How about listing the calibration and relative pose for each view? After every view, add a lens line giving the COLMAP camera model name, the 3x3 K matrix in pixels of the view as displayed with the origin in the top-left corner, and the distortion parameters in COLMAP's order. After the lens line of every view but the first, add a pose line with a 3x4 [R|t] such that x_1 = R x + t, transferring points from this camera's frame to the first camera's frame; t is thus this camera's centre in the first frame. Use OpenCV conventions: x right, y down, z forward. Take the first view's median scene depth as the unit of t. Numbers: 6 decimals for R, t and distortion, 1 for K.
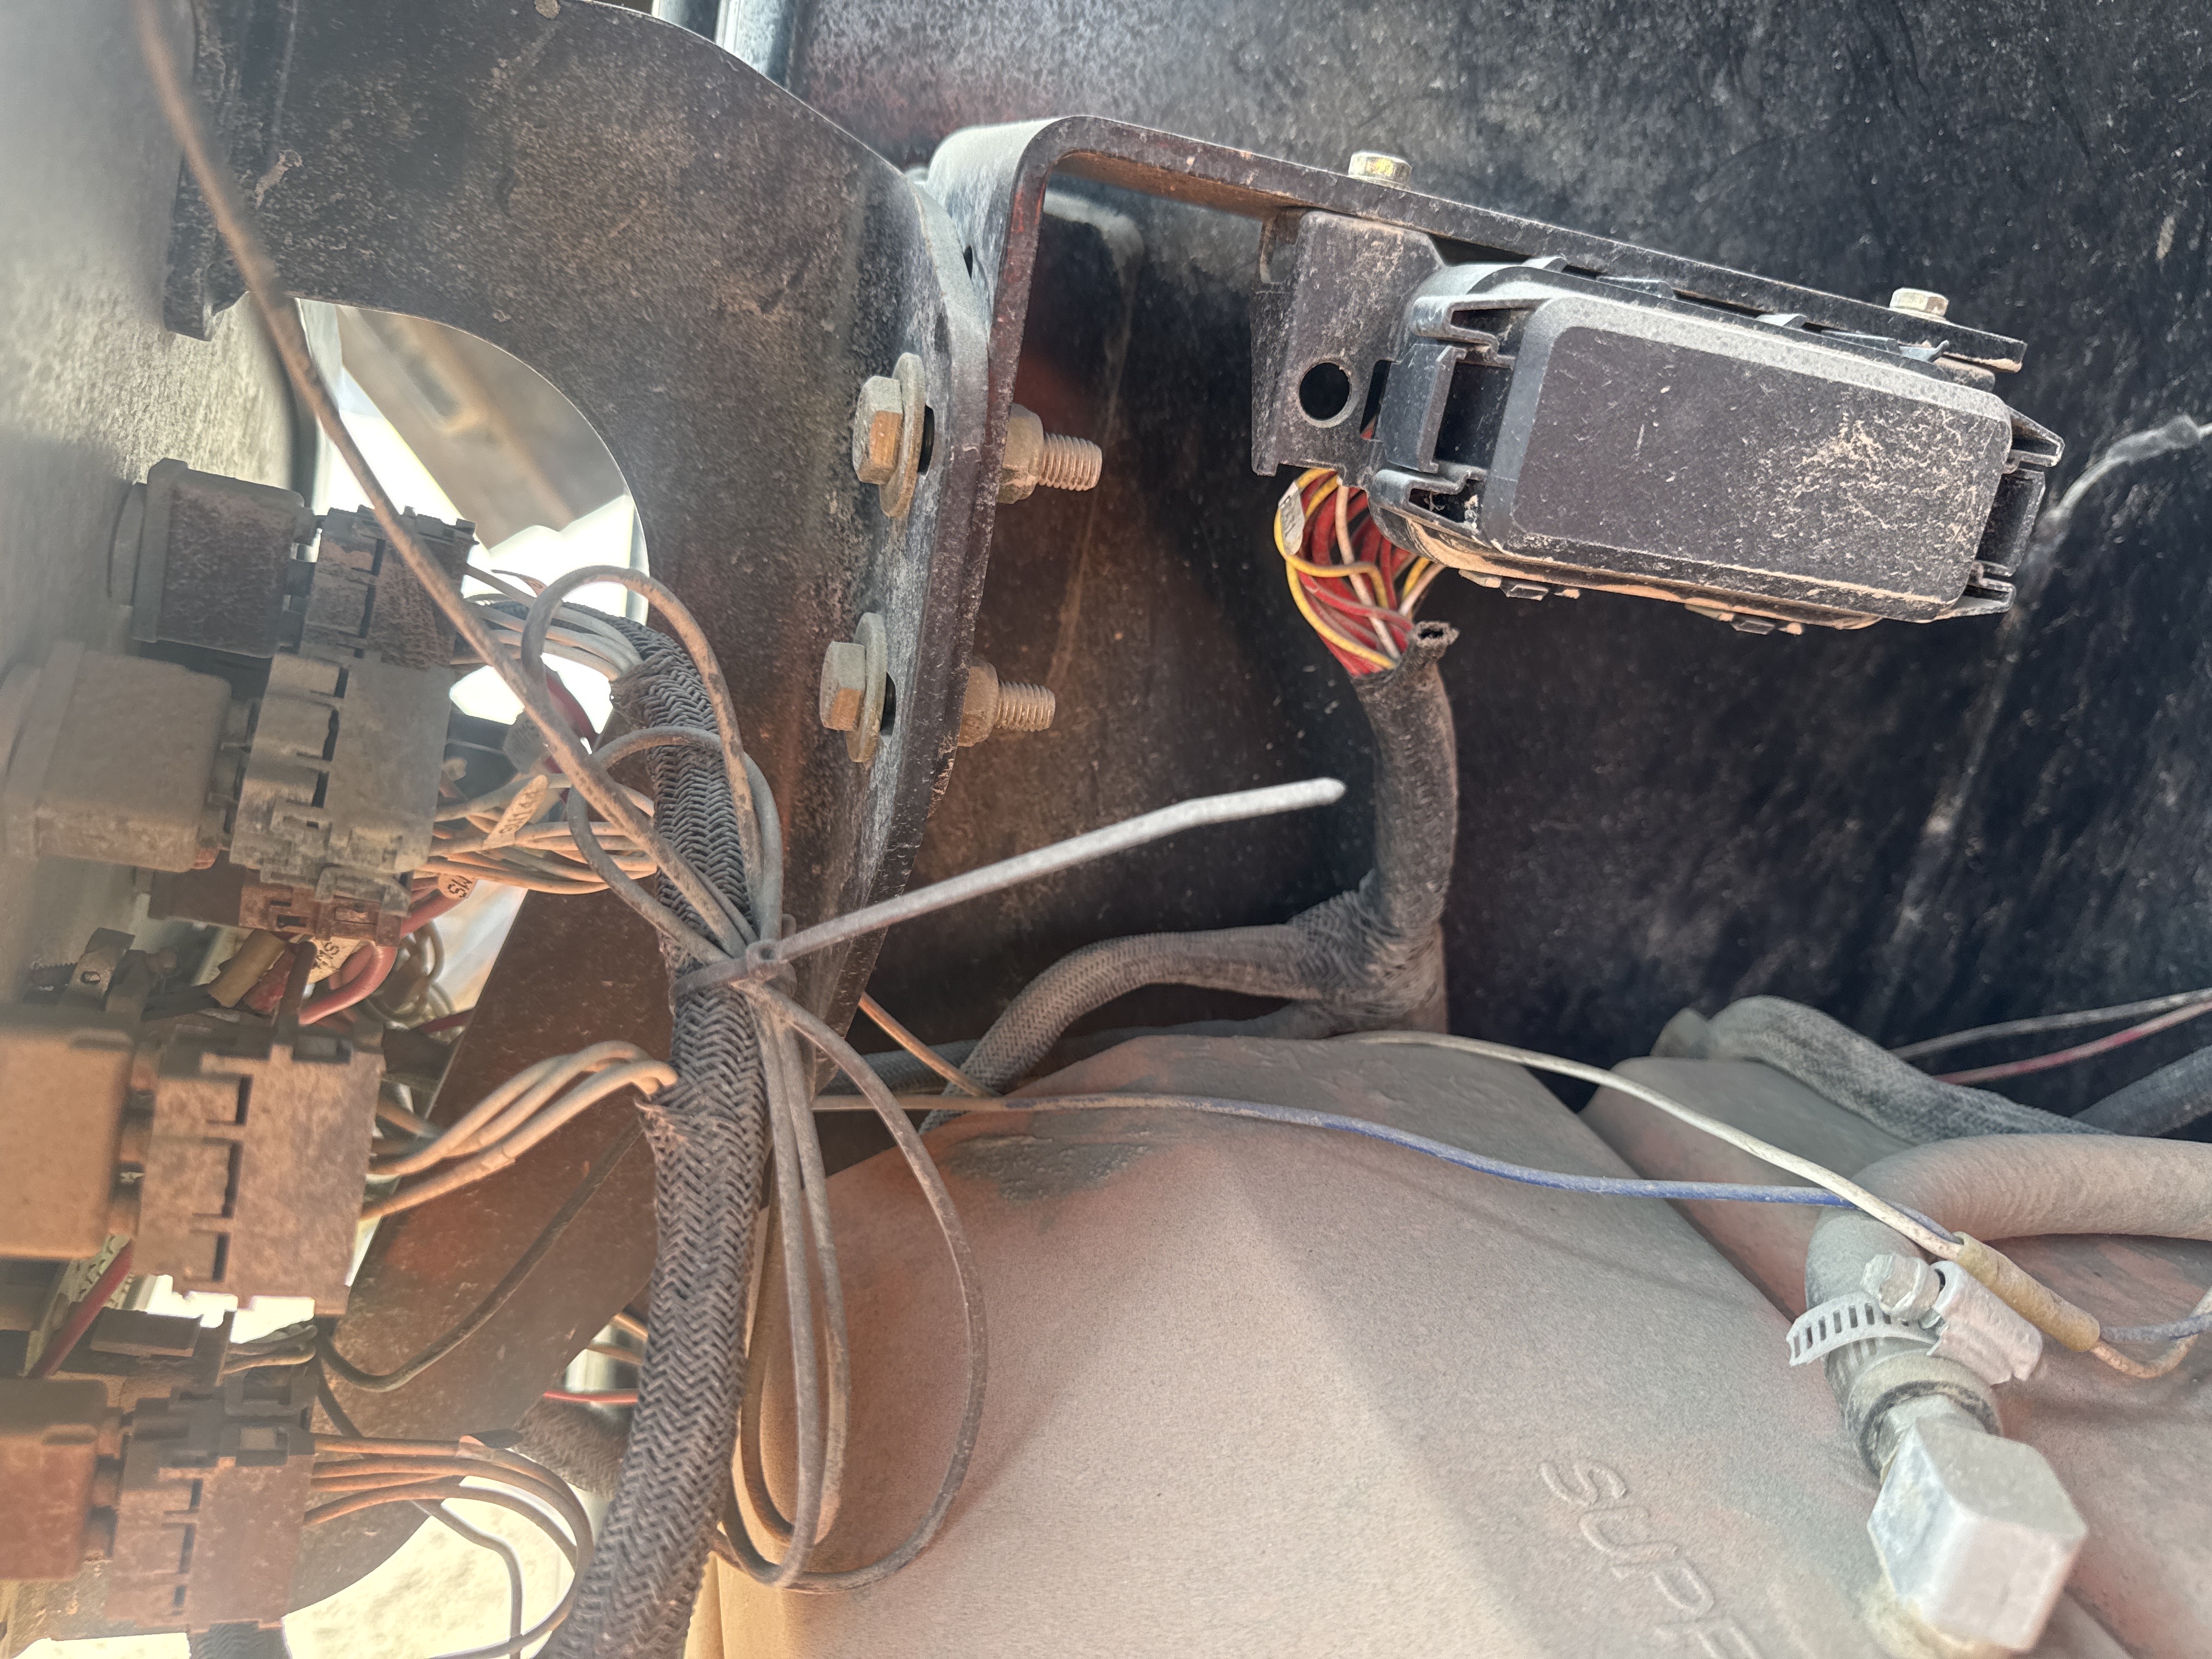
lens RADIAL K [[1636.1, 0, 1106.0], [0, 1636.1, 829.5], [0, 0, 1]] dist [-0.021040, 0.003516]
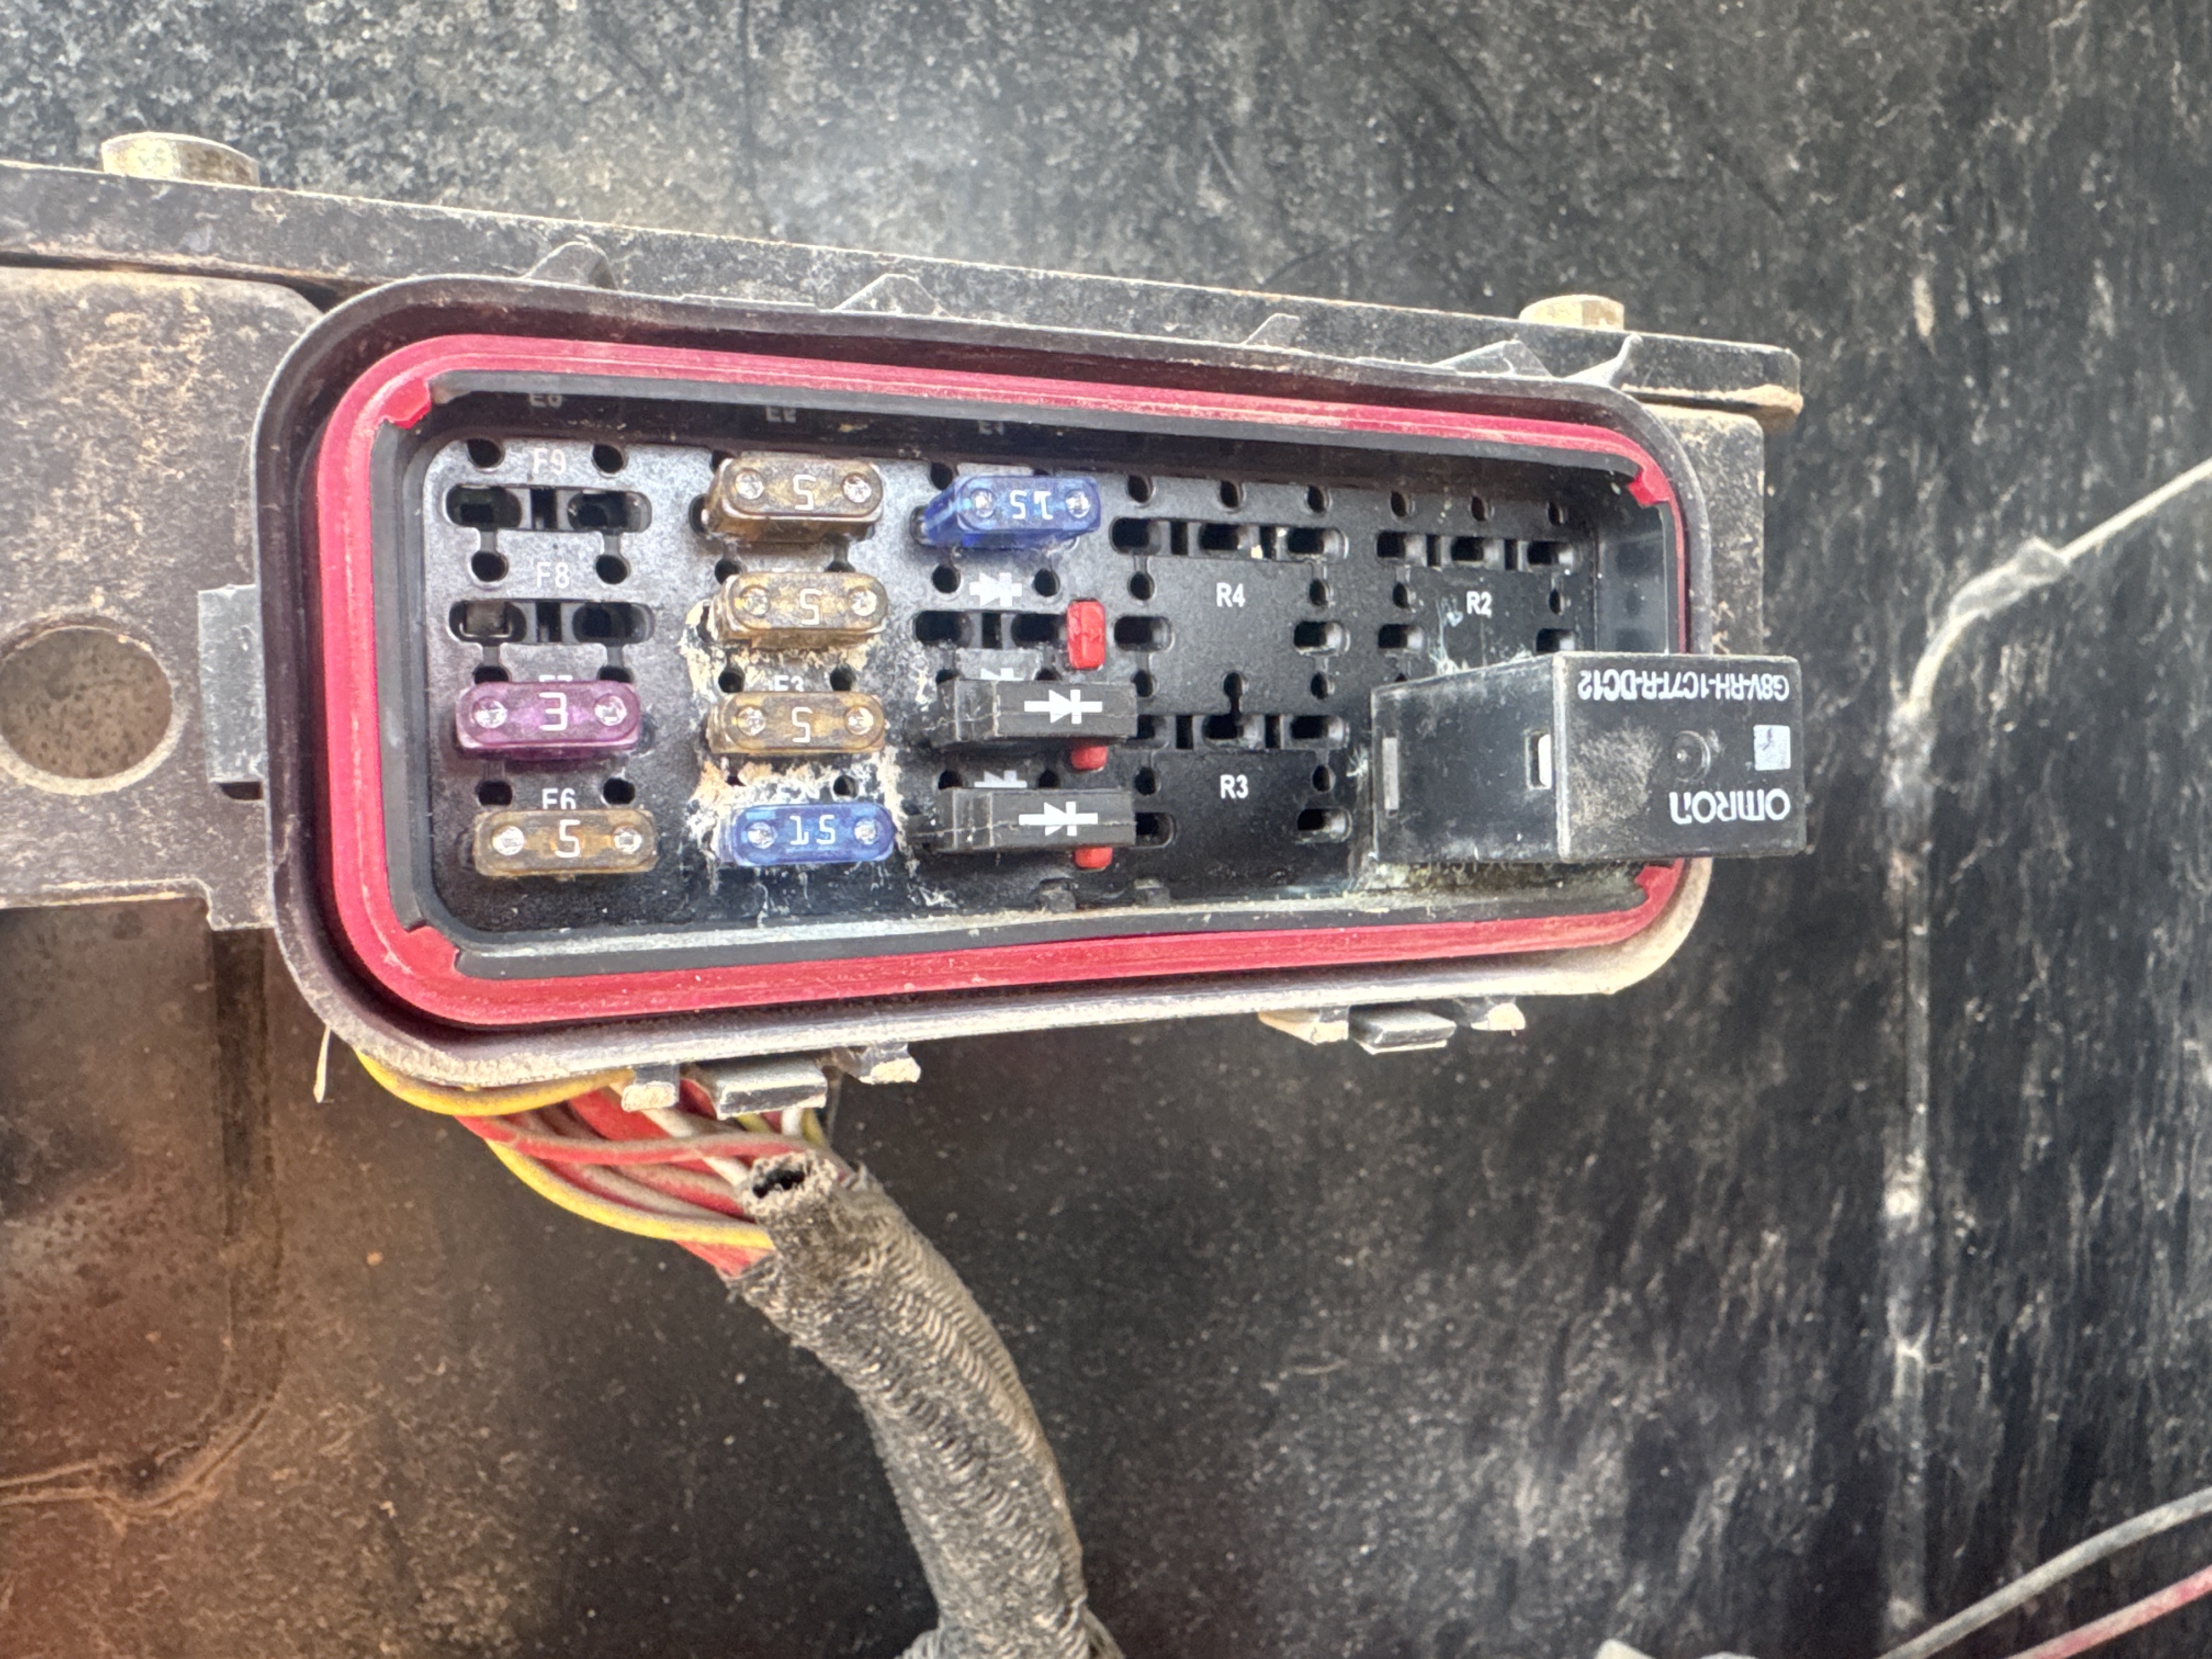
lens RADIAL K [[1620.3, 0, 1106.0], [0, 1620.3, 829.5], [0, 0, 1]] dist [-0.001543, -0.005946]
pose [[0.973238, -0.211434, 0.090022, 0.196592], [0.227578, 0.941141, -0.249923, -0.057792], [-0.031881, 0.263722, 0.964072, 0.388513]]
